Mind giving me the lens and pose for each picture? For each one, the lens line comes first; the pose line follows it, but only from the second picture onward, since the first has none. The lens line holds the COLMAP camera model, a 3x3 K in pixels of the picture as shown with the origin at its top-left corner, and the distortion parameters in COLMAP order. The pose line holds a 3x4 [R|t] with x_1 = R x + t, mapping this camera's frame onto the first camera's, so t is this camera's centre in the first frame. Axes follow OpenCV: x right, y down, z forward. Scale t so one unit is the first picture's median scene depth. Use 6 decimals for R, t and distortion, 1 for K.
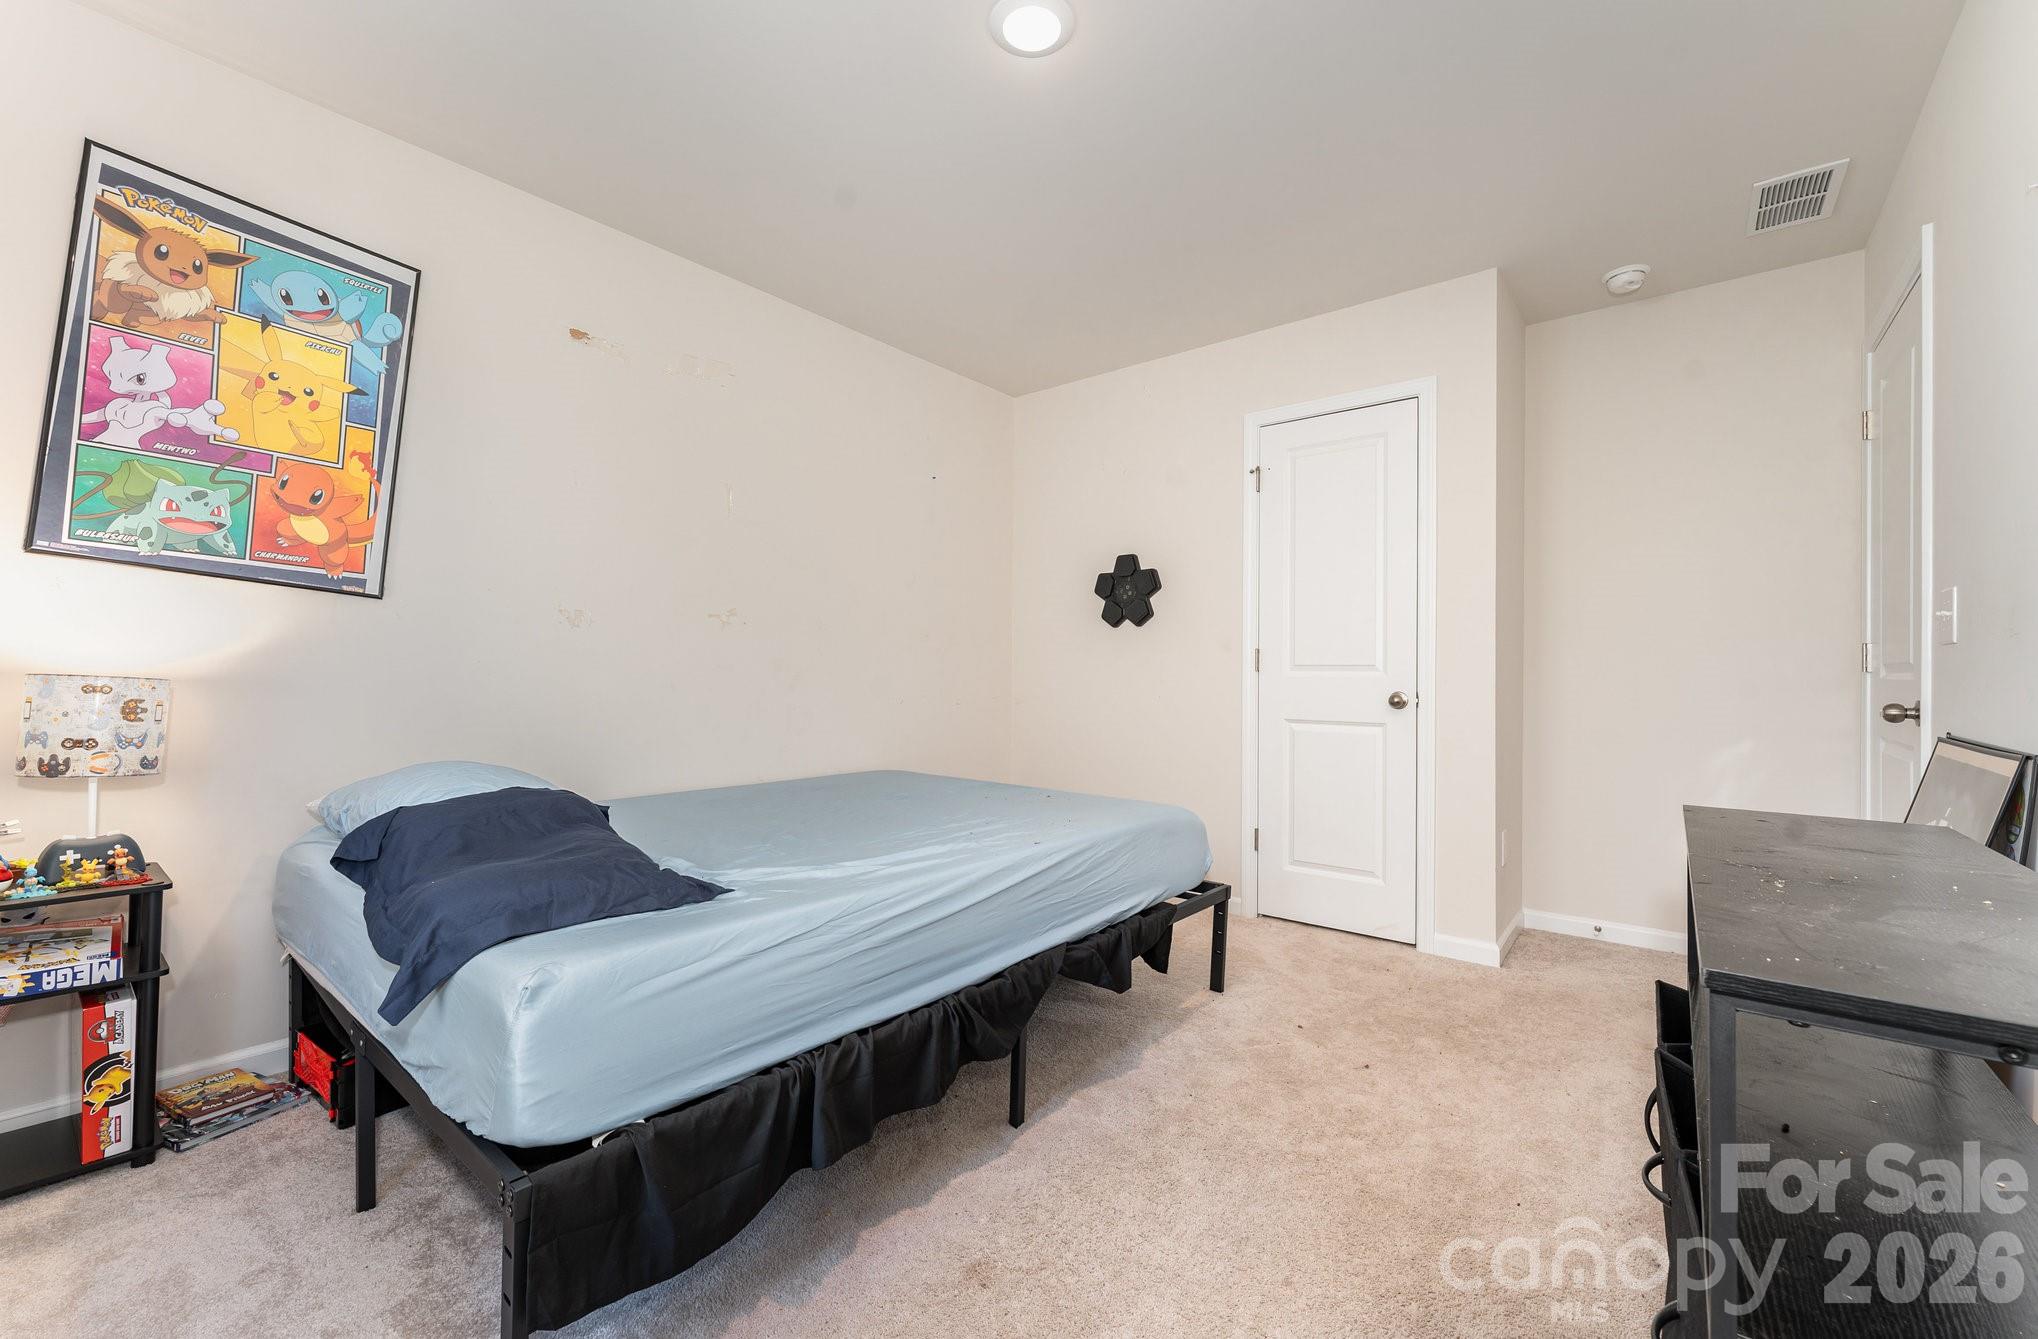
lens RADIAL K [[815.8, 0, 1013.1], [0, 815.8, 669.7], [0, 0, 1]] dist [-0.002501, -0.000106]
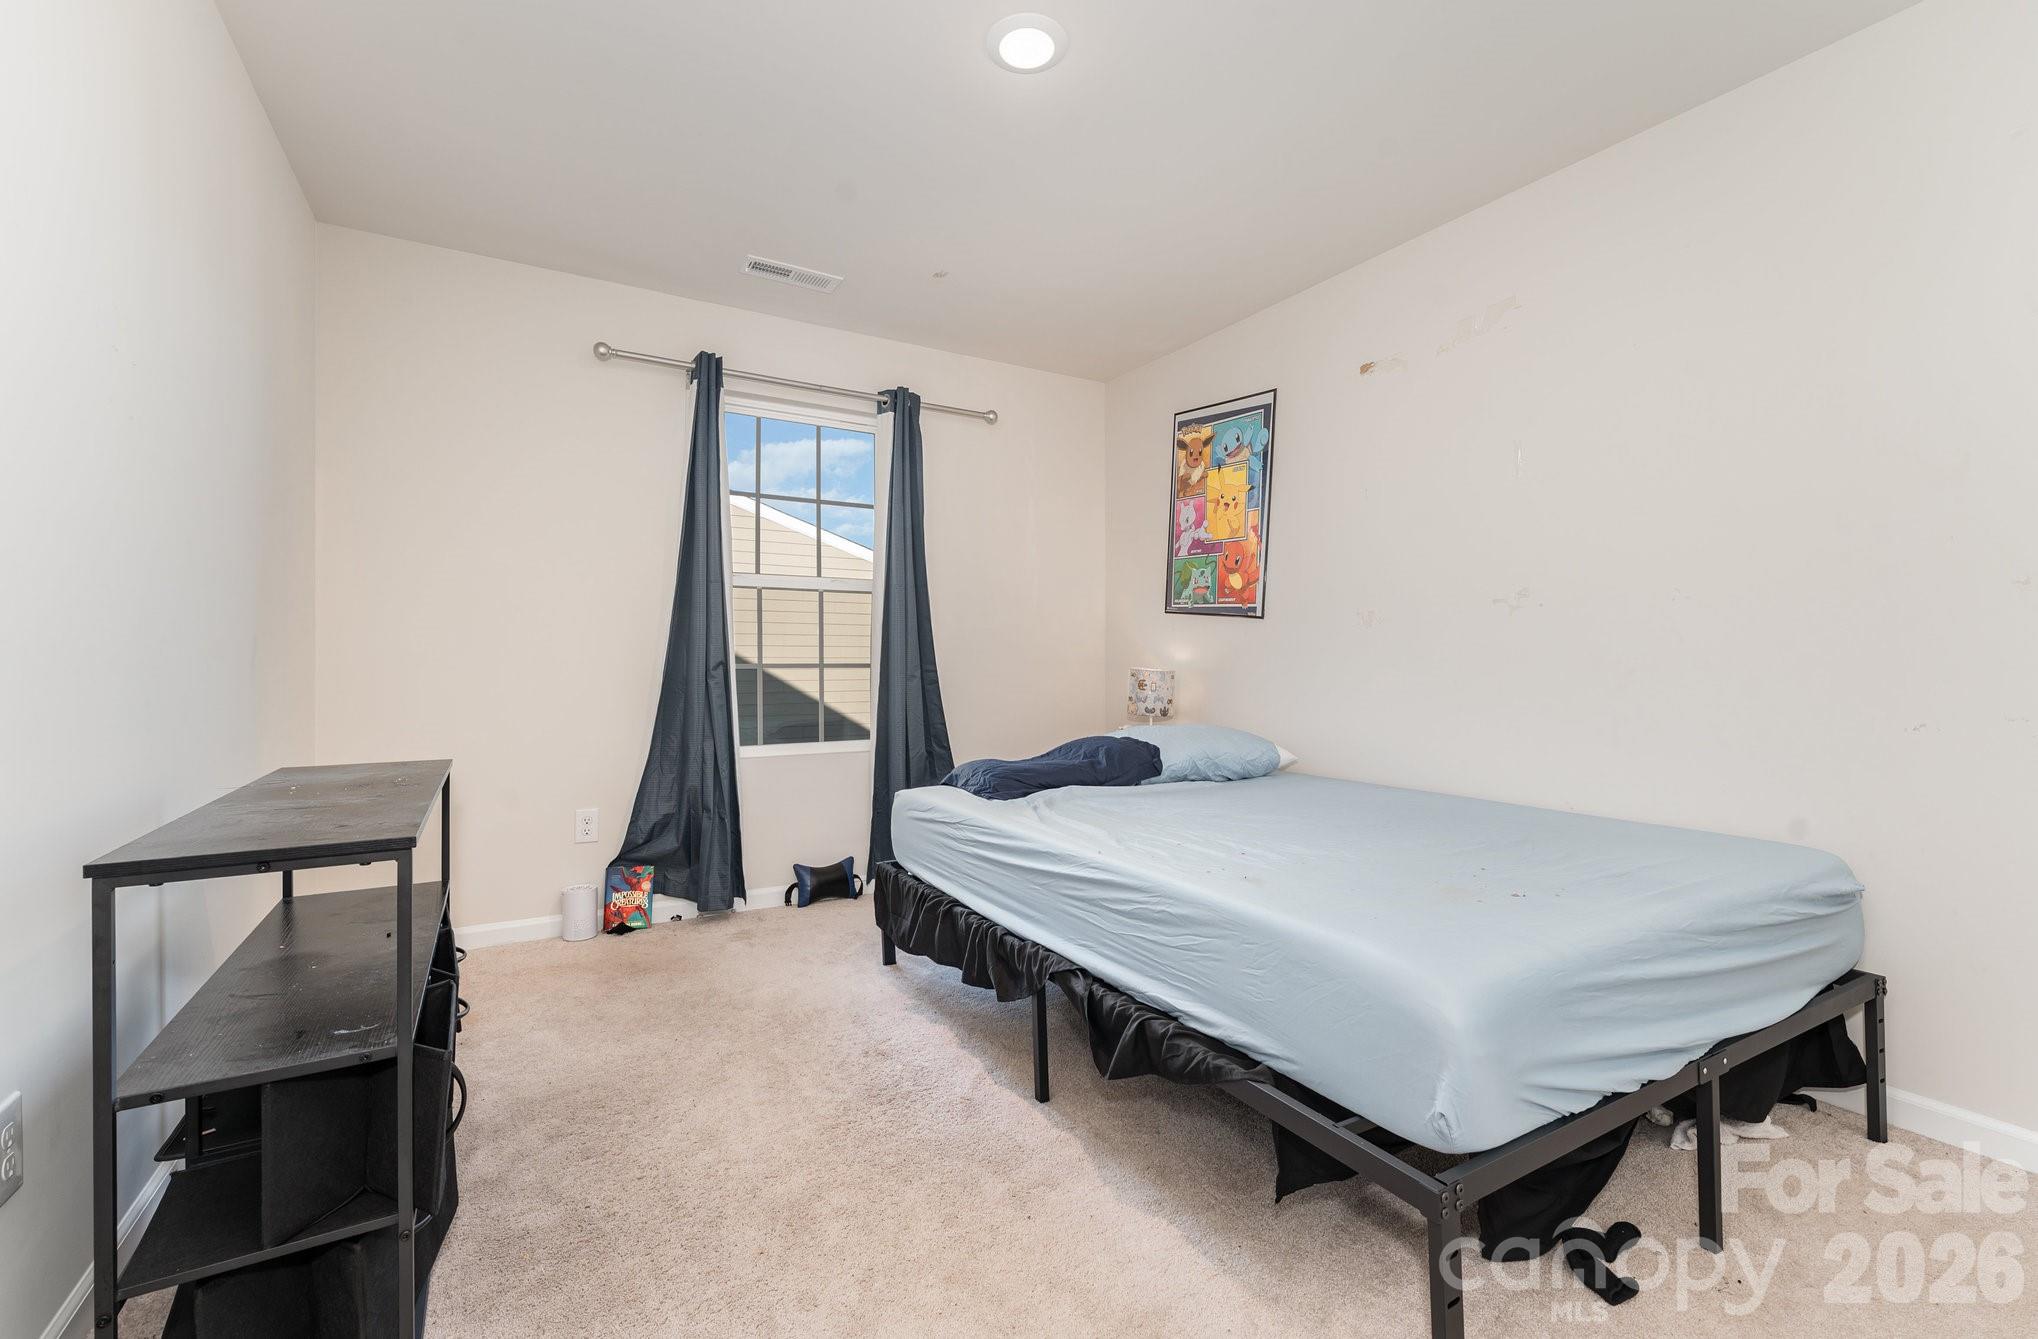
lens RADIAL K [[815.8, 0, 1013.2], [0, 815.8, 660.3], [0, 0, 1]] dist [-0.002501, -0.000106]
pose [[-0.320083, -0.012157, -0.947312, 0.890524], [0.002264, 0.999905, -0.013597, 0.010981], [0.947387, -0.006497, -0.320025, 1.155603]]
